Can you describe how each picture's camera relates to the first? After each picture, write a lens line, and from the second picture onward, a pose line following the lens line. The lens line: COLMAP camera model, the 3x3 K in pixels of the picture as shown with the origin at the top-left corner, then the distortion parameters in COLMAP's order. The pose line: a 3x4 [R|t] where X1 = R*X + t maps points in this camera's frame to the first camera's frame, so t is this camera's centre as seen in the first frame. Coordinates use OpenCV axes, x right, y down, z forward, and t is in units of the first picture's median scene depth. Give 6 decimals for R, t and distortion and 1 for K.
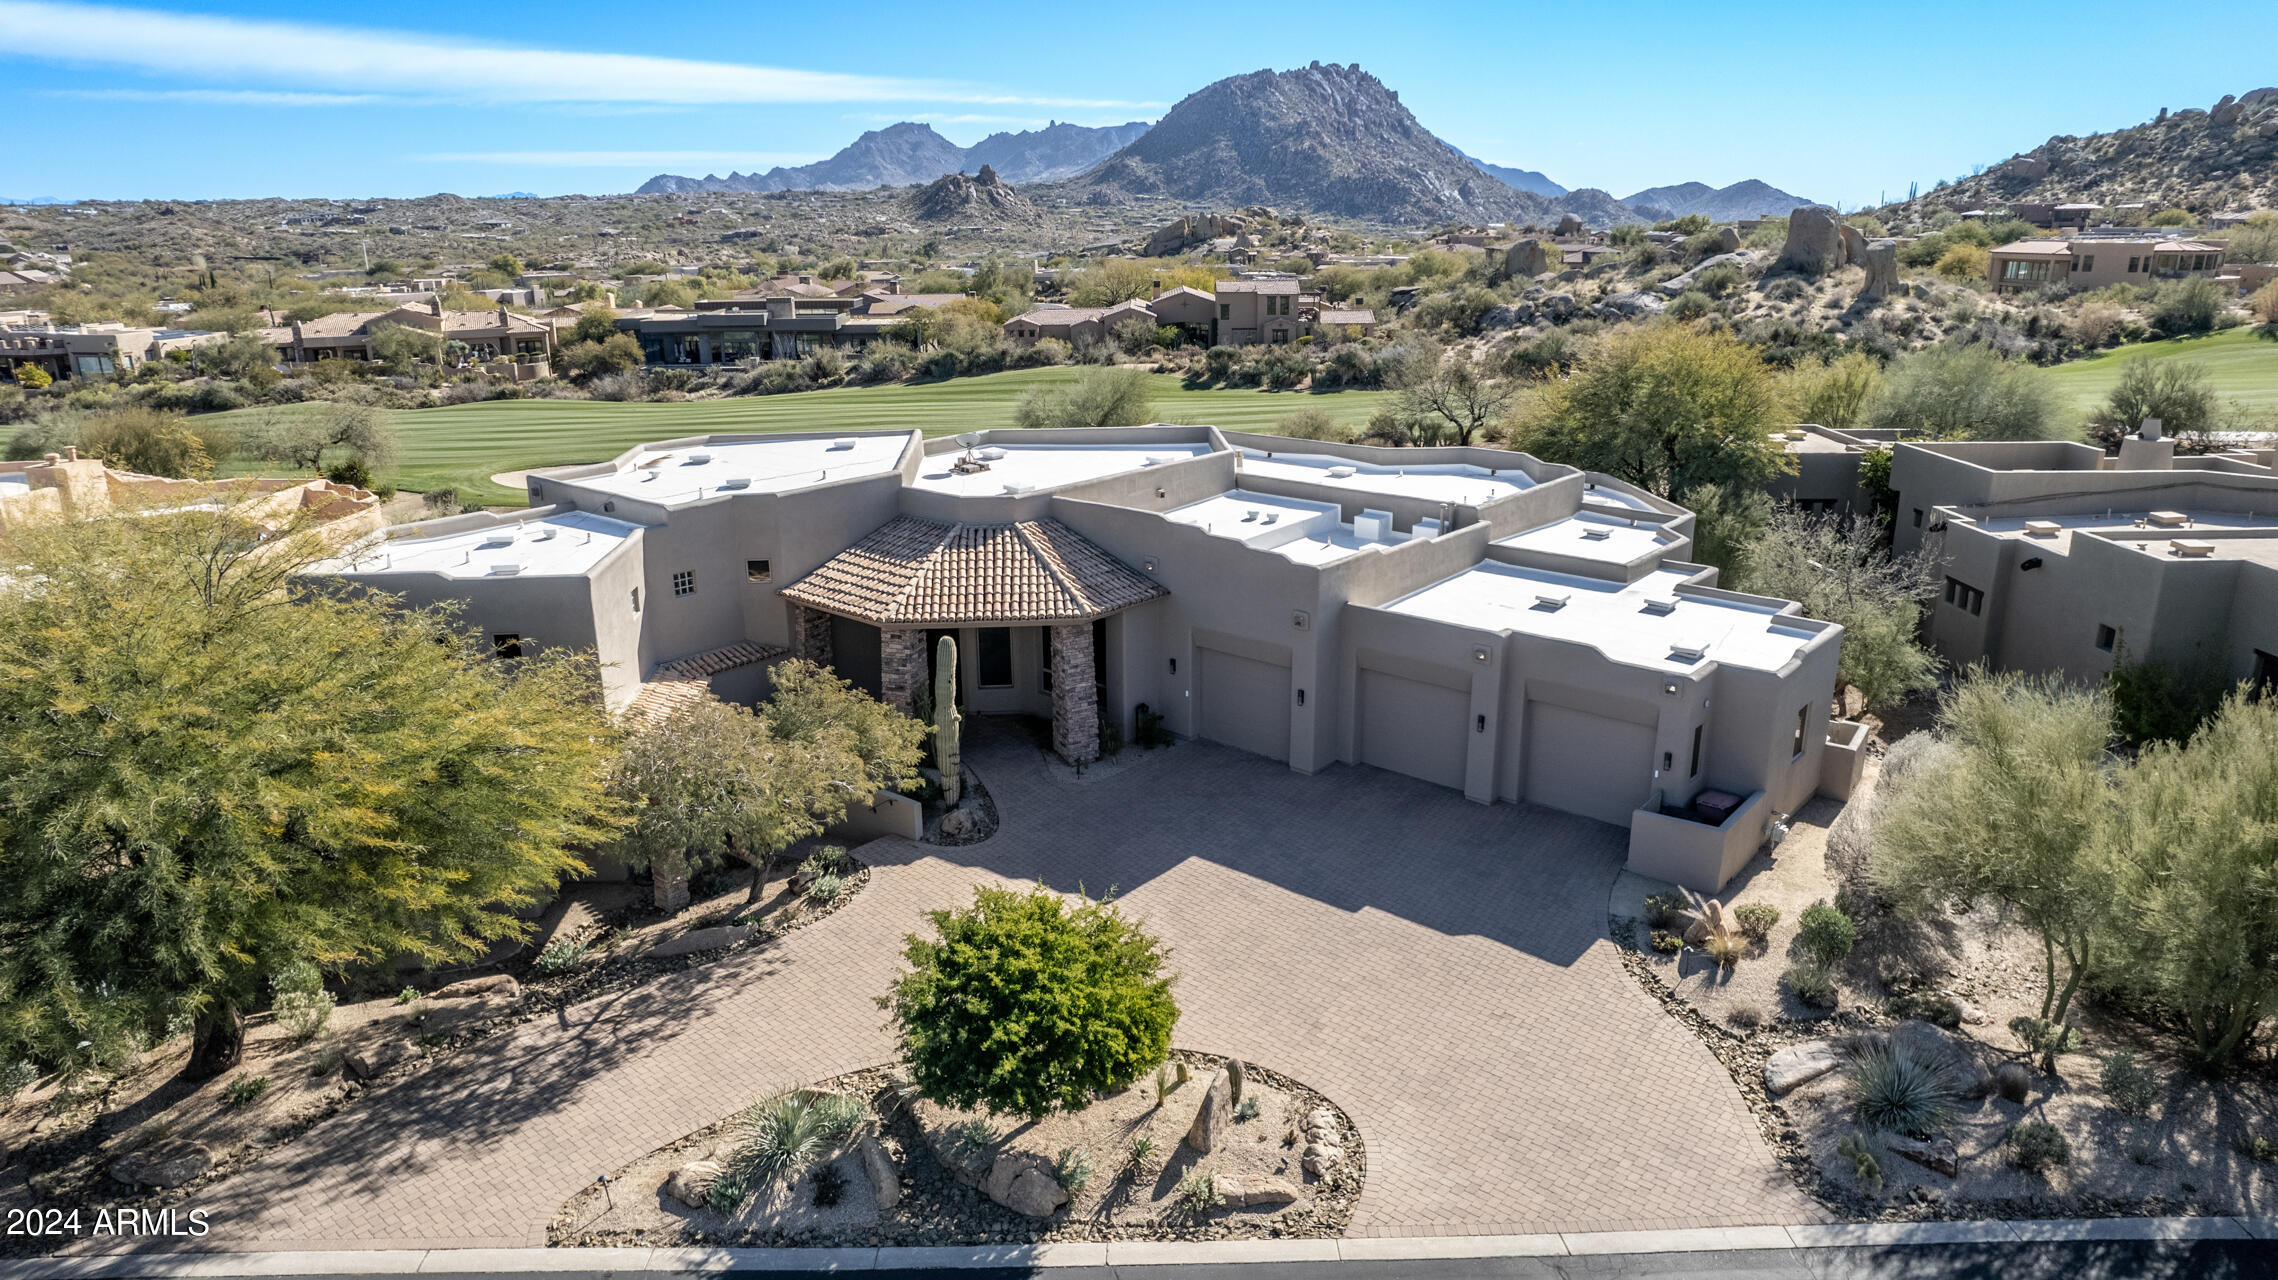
lens RADIAL K [[1466.7, 0, 1145.6], [0, 1466.7, 656.1], [0, 0, 1]] dist [-0.073302, 0.063471]
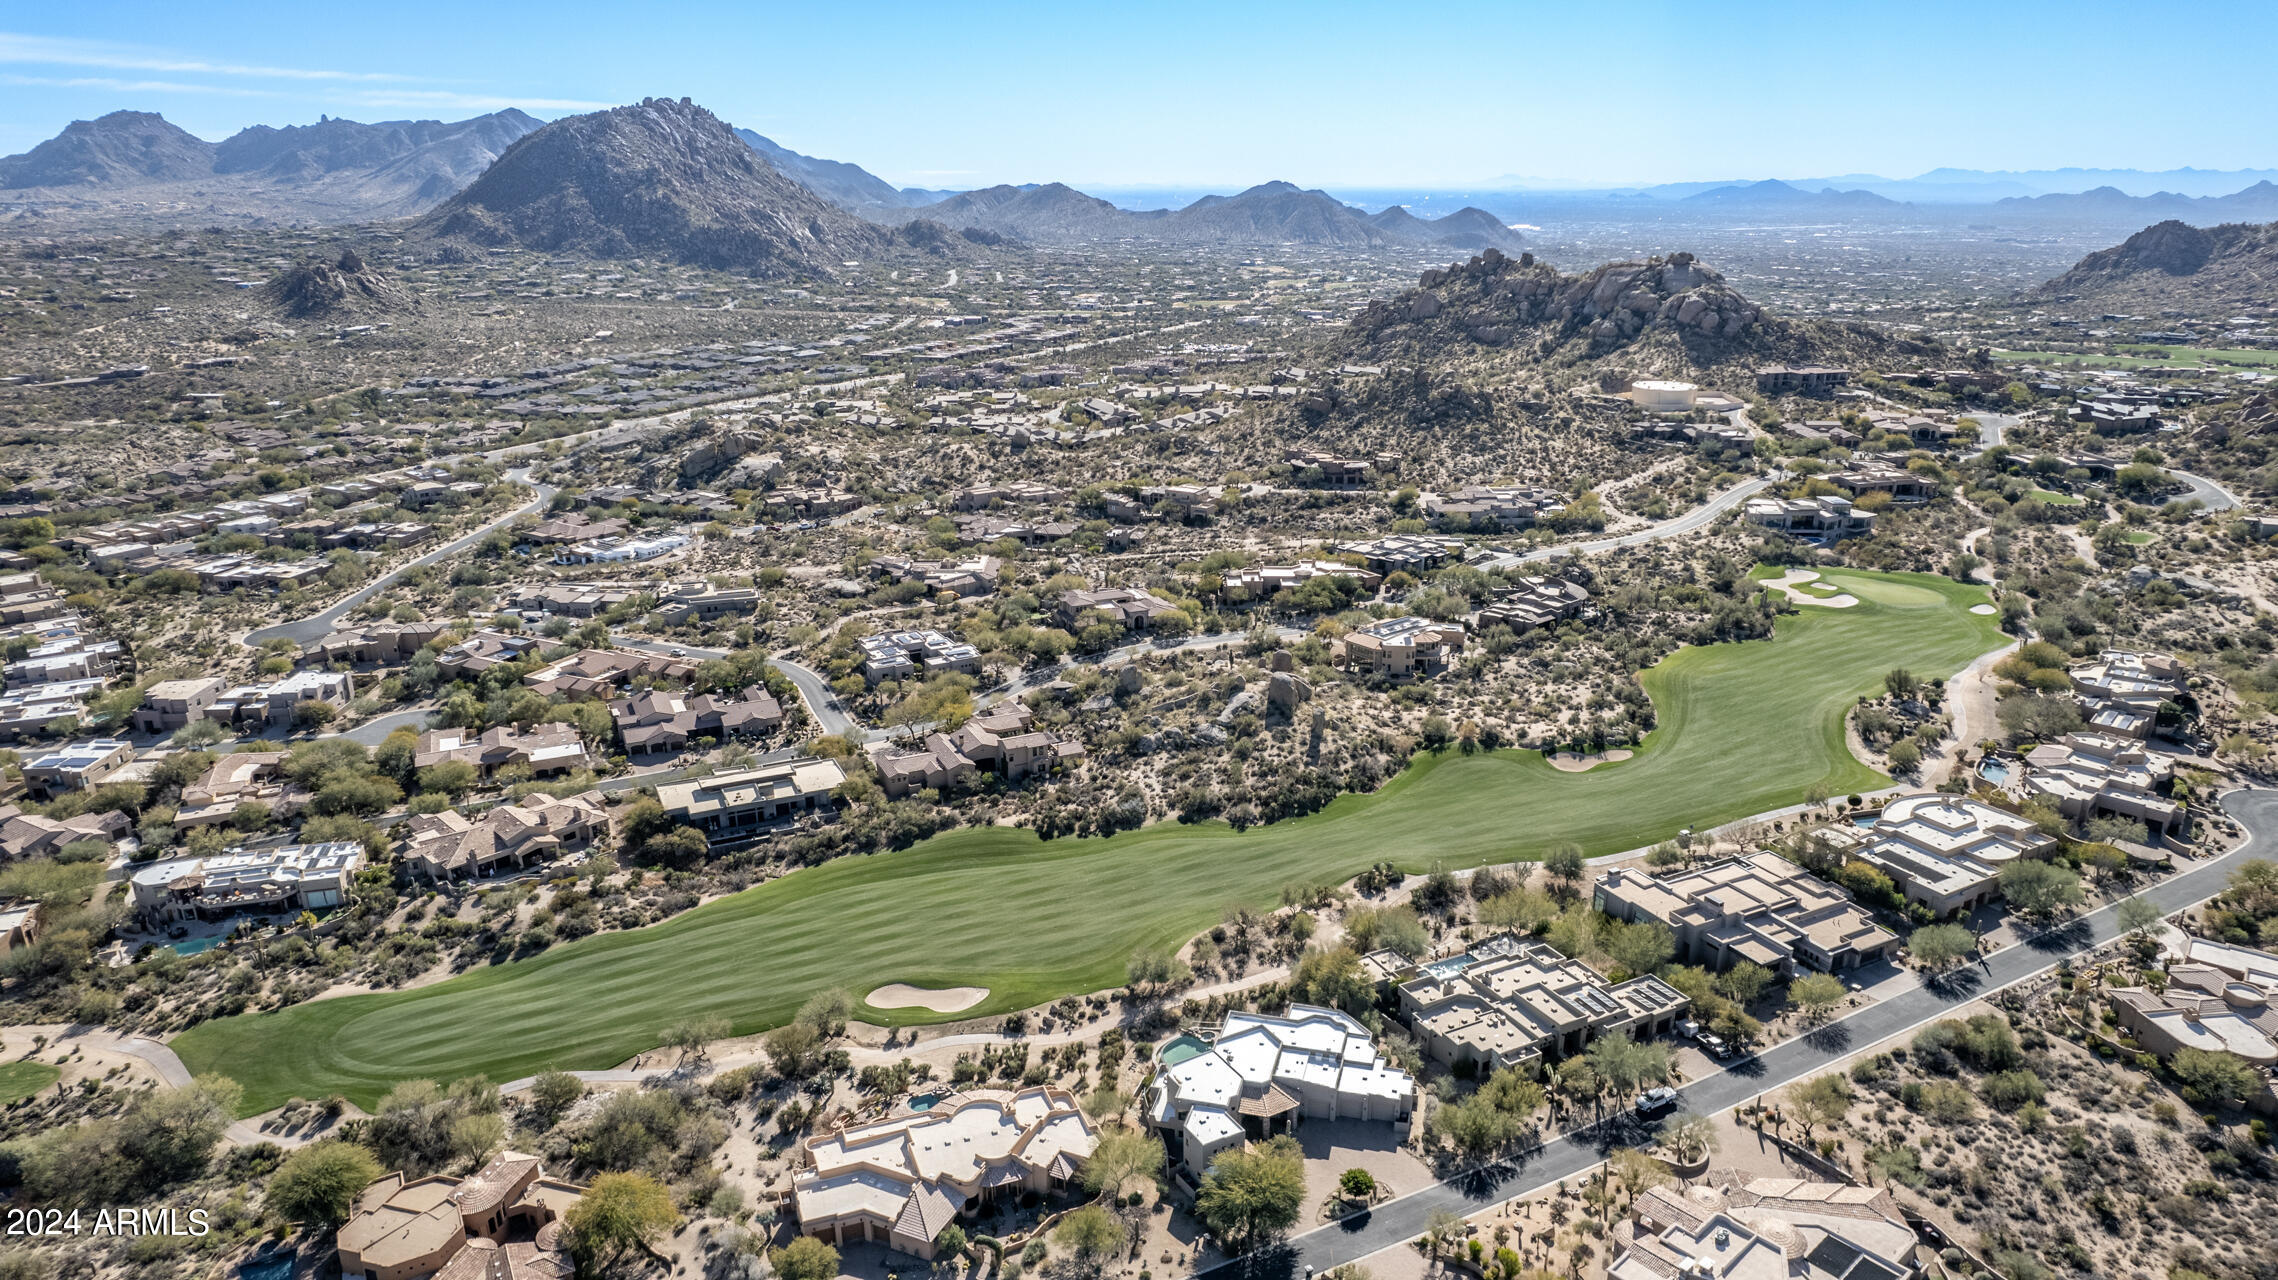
lens RADIAL K [[1455.2, 0, 1142.2], [0, 1455.2, 658.5], [0, 0, 1]] dist [-0.071044, 0.062136]
pose [[0.902222, -0.136075, 0.409241, -0.061832], [0.127264, 0.990666, 0.048834, -0.049003], [-0.412066, 0.008022, 0.911119, -0.089894]]
